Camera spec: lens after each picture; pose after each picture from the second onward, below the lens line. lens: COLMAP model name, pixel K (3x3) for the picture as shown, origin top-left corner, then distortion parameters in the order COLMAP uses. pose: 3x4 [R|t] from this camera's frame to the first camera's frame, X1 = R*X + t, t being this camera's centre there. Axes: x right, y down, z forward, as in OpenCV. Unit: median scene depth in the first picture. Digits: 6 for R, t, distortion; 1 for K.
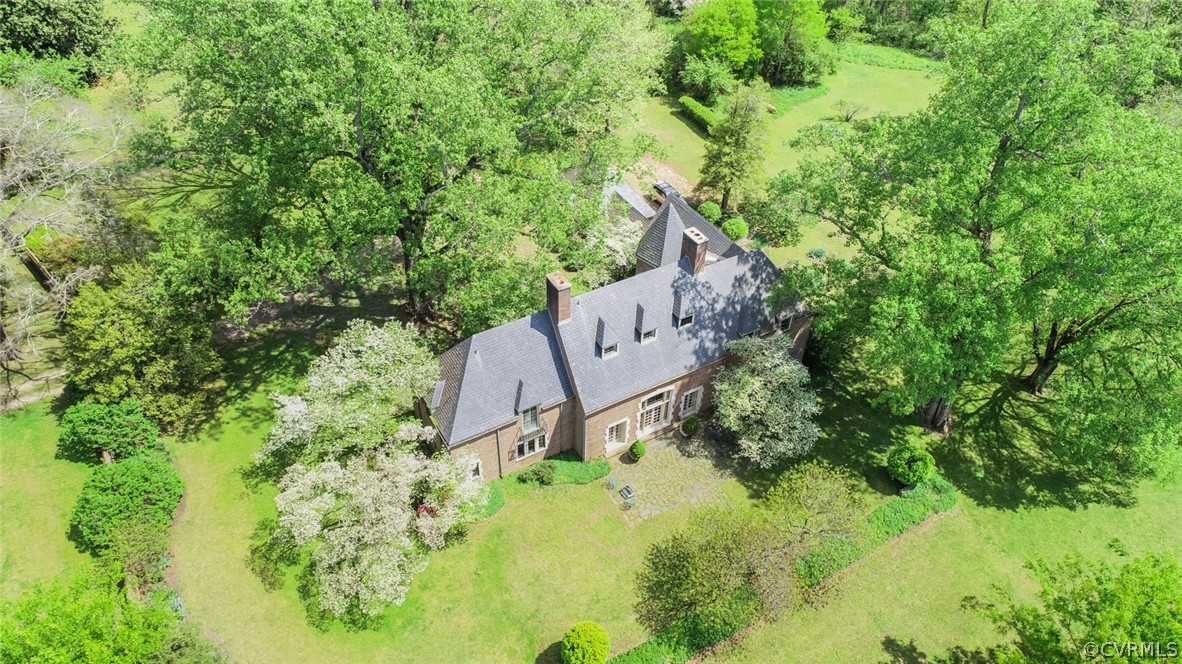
lens RADIAL K [[804.8, 0, 590.2], [0, 804.8, 330.9], [0, 0, 1]] dist [-0.003562, 0.001484]
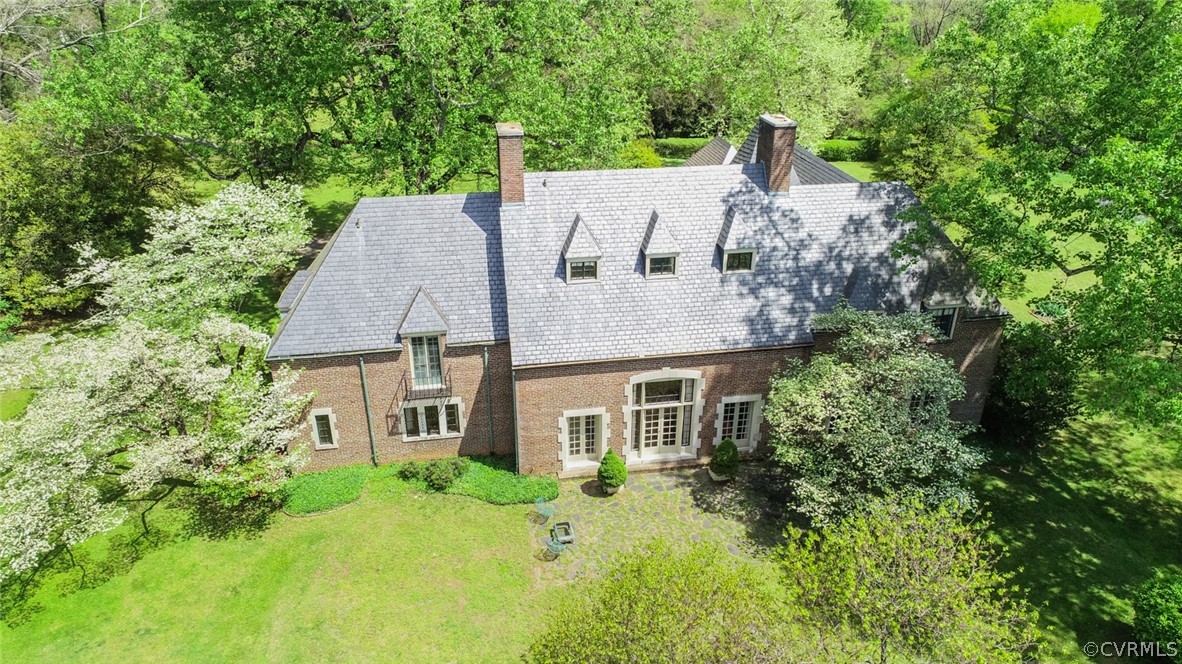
lens RADIAL K [[804.8, 0, 591.0], [0, 804.8, 332.1], [0, 0, 1]] dist [-0.003562, 0.001484]
pose [[0.935128, 0.139147, -0.325845, 0.208981], [-0.219304, 0.949631, -0.223846, 0.180808], [0.278285, 0.280783, 0.918541, 0.457466]]
